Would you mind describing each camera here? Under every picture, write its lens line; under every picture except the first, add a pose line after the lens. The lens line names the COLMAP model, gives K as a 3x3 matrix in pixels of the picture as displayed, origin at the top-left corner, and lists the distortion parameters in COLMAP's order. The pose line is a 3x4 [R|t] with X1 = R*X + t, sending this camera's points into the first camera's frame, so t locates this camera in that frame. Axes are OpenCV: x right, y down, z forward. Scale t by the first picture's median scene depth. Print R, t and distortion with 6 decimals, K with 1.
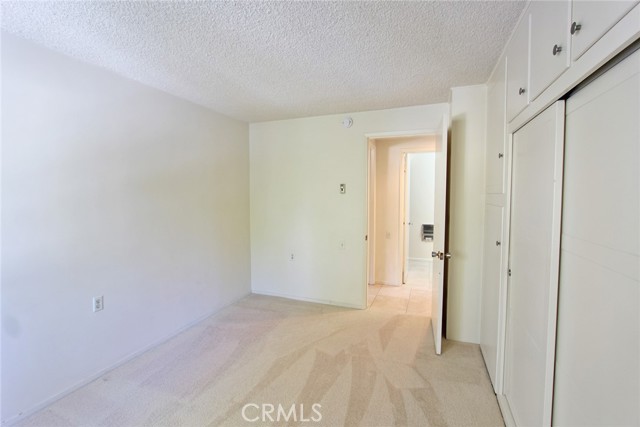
lens RADIAL K [[296.3, 0, 317.8], [0, 296.3, 213.1], [0, 0, 1]] dist [-0.018035, 0.000913]
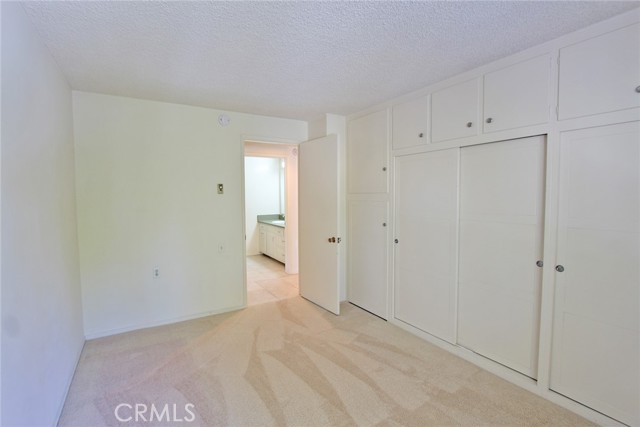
lens RADIAL K [[296.3, 0, 316.5], [0, 296.3, 212.2], [0, 0, 1]] dist [-0.018035, 0.000913]
pose [[0.602363, -0.054949, 0.796329, -0.650341], [0.056708, 0.998053, 0.025973, -0.019519], [-0.796206, 0.029513, 0.604306, 0.246531]]
